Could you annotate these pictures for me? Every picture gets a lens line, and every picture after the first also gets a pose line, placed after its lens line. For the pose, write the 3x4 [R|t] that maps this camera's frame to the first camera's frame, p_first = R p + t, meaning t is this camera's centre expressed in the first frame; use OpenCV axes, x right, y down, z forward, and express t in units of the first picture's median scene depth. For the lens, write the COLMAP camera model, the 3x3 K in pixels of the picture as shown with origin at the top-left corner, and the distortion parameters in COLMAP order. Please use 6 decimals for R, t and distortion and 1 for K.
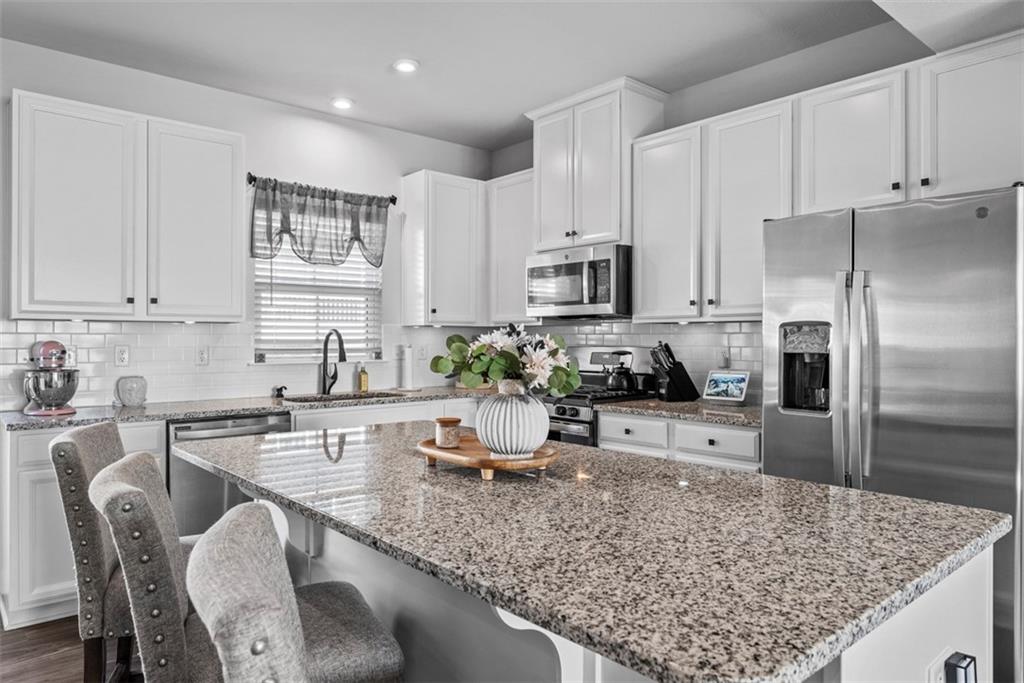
lens RADIAL K [[660.7, 0, 510.5], [0, 660.7, 336.9], [0, 0, 1]] dist [-0.003643, -0.000340]
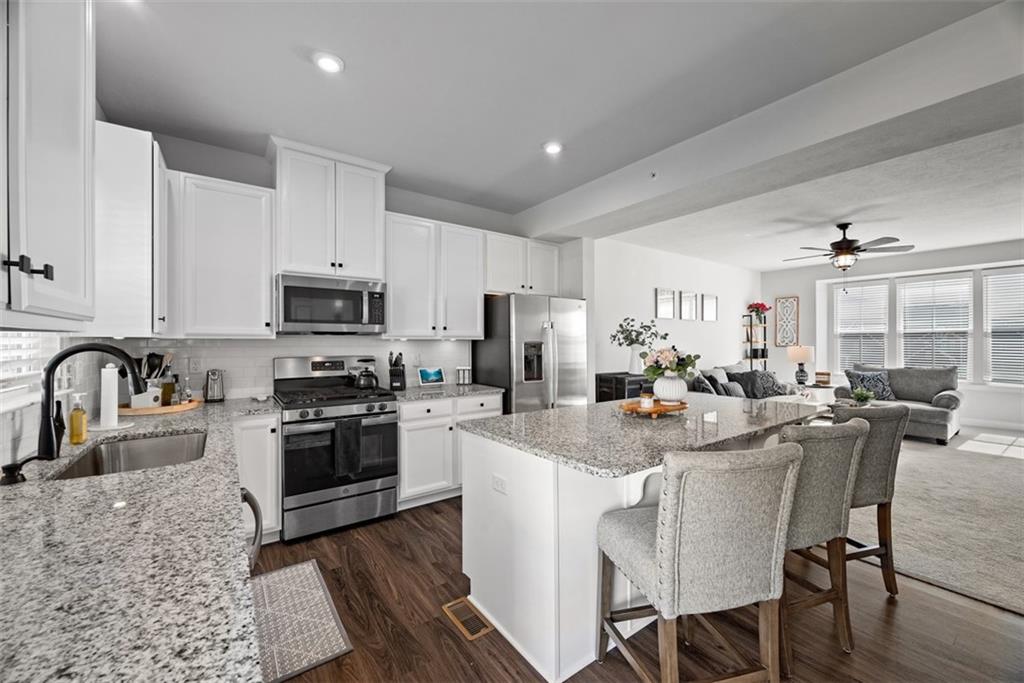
lens RADIAL K [[400.7, 0, 509.8], [0, 400.7, 341.3], [0, 0, 1]] dist [-0.002069, -0.000293]
pose [[0.078809, 0.000918, 0.996889, -0.365574], [-0.001407, 0.999999, -0.000810, -0.008578], [-0.996889, -0.001338, 0.078810, 0.369846]]
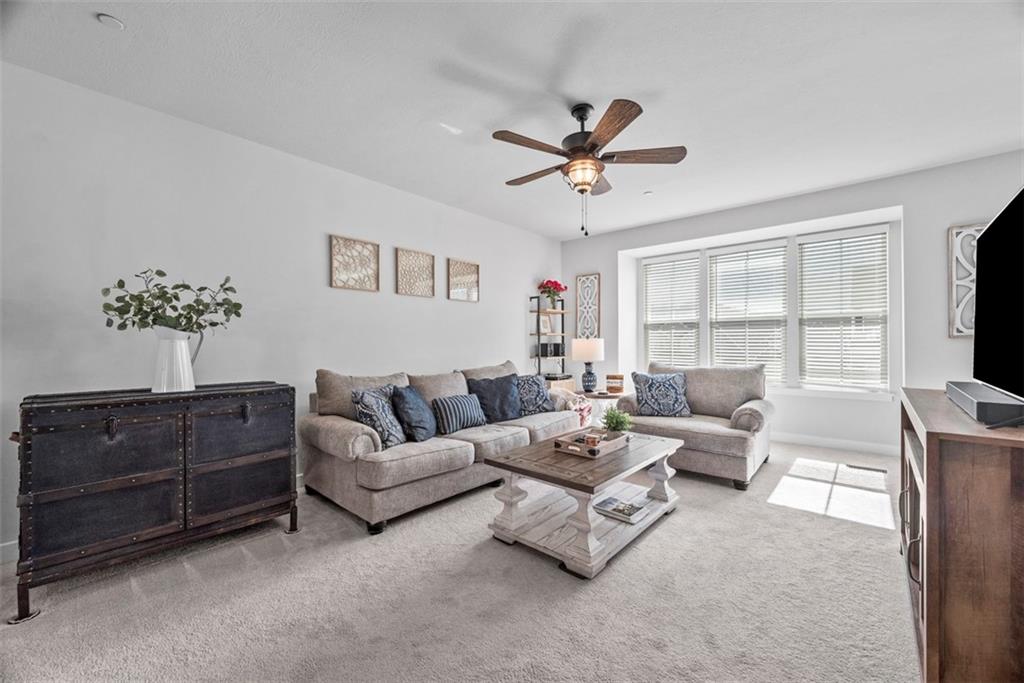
lens RADIAL K [[400.7, 0, 510.9], [0, 400.7, 343.5], [0, 0, 1]] dist [-0.002069, -0.000293]
pose [[-0.147153, -0.000742, 0.989113, 0.214860], [0.001216, 0.999999, 0.000931, 0.019743], [-0.989113, 0.001339, -0.147152, -0.255265]]
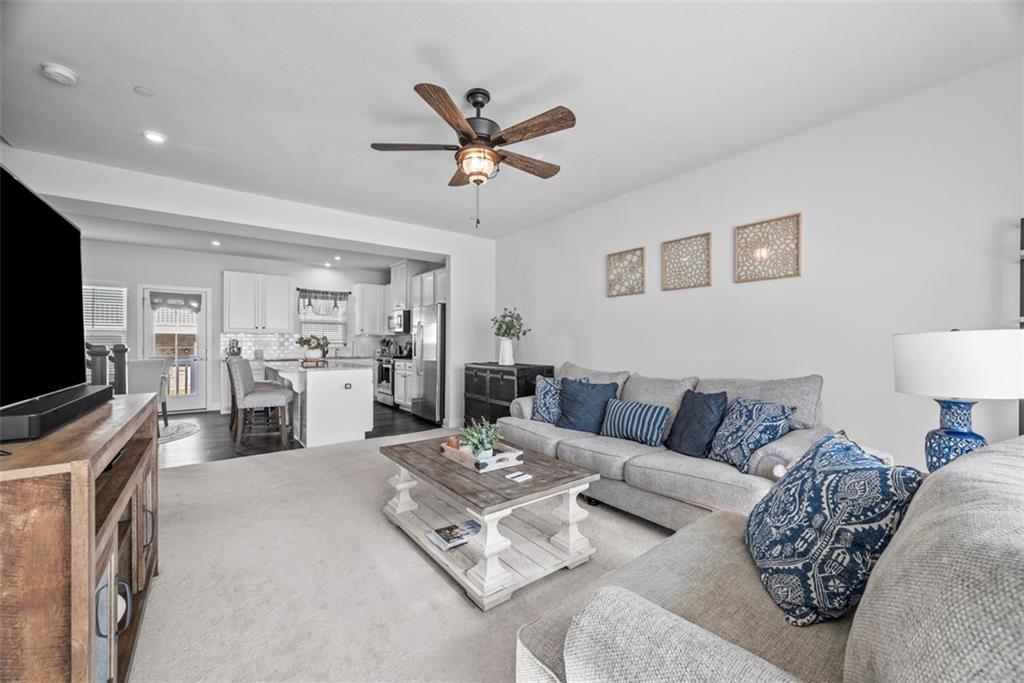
lens RADIAL K [[400.7, 0, 511.7], [0, 400.7, 344.8], [0, 0, 1]] dist [-0.002069, -0.000293]
pose [[0.998229, 0.001915, -0.059465, 0.737522], [-0.001665, 0.999990, 0.004259, 0.020442], [0.059473, -0.004152, 0.998221, -0.854487]]
